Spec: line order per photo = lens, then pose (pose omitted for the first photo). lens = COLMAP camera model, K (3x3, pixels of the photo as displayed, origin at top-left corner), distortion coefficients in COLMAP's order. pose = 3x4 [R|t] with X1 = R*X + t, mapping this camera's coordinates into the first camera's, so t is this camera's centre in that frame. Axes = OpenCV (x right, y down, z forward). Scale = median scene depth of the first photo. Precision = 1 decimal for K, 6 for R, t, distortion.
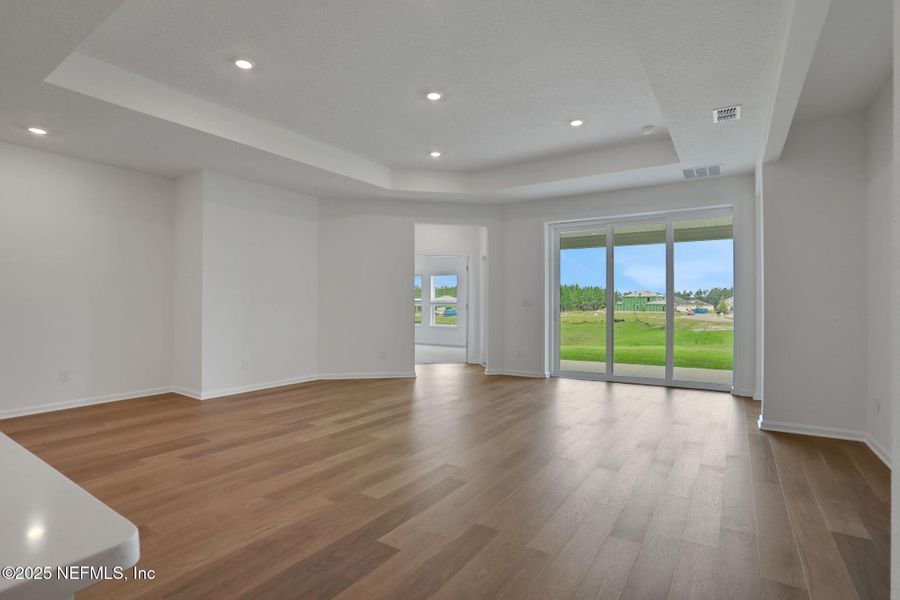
lens RADIAL K [[441.2, 0, 461.8], [0, 441.2, 301.7], [0, 0, 1]] dist [-0.036771, 0.000224]
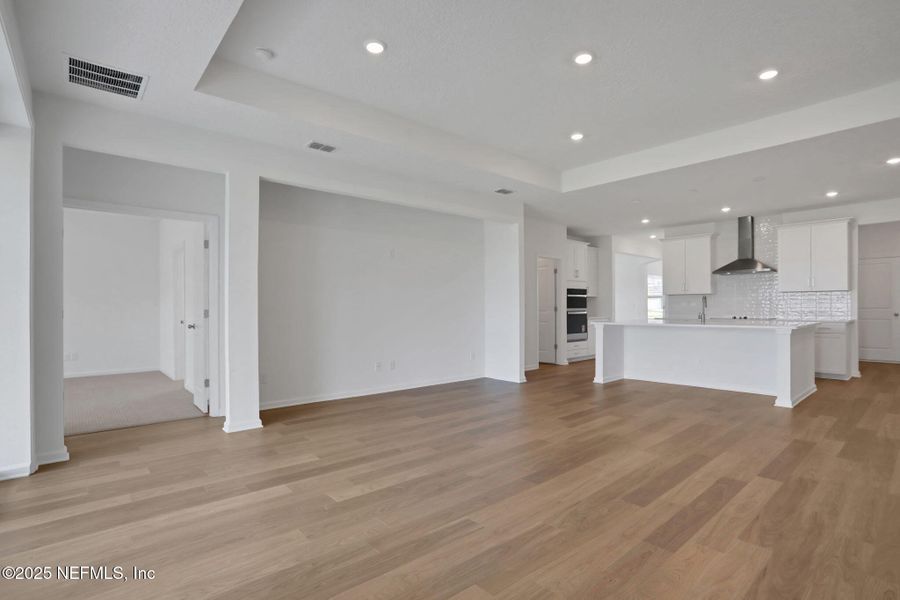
lens RADIAL K [[441.2, 0, 461.8], [0, 441.2, 301.7], [0, 0, 1]] dist [-0.036771, 0.000224]
pose [[-0.962557, 0.008008, 0.270961, -0.063225], [0.004670, 0.999905, -0.012962, 0.005409], [-0.271039, -0.011212, -0.962503, 1.892831]]
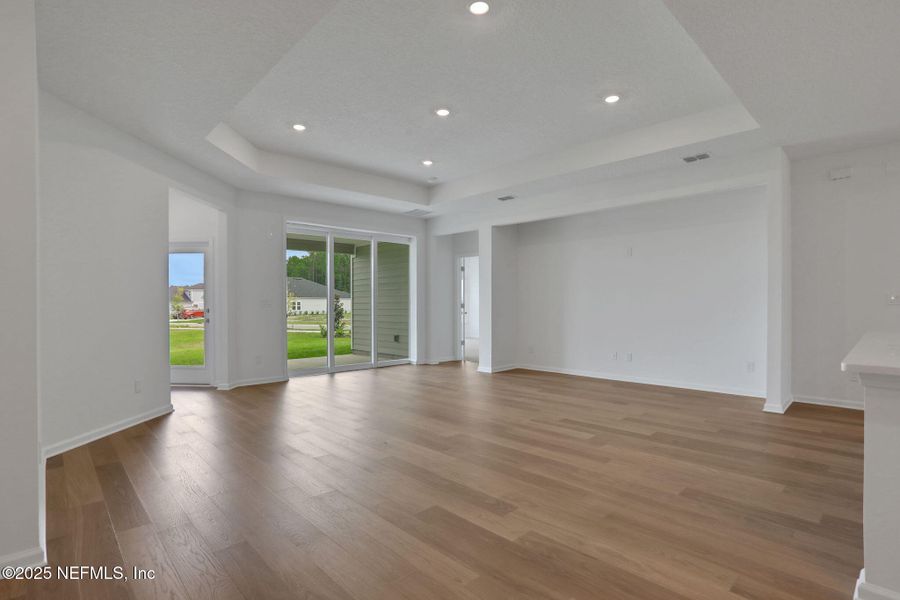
lens RADIAL K [[429.5, 0, 450.0], [0, 429.5, 300.0], [0, 0, 1]] dist [-0.075191, 0.000068]
pose [[0.243334, 0.007954, 0.969910, -1.100434], [0.000405, 0.999965, -0.008302, 0.006493], [-0.969942, 0.002413, 0.243322, 0.742594]]
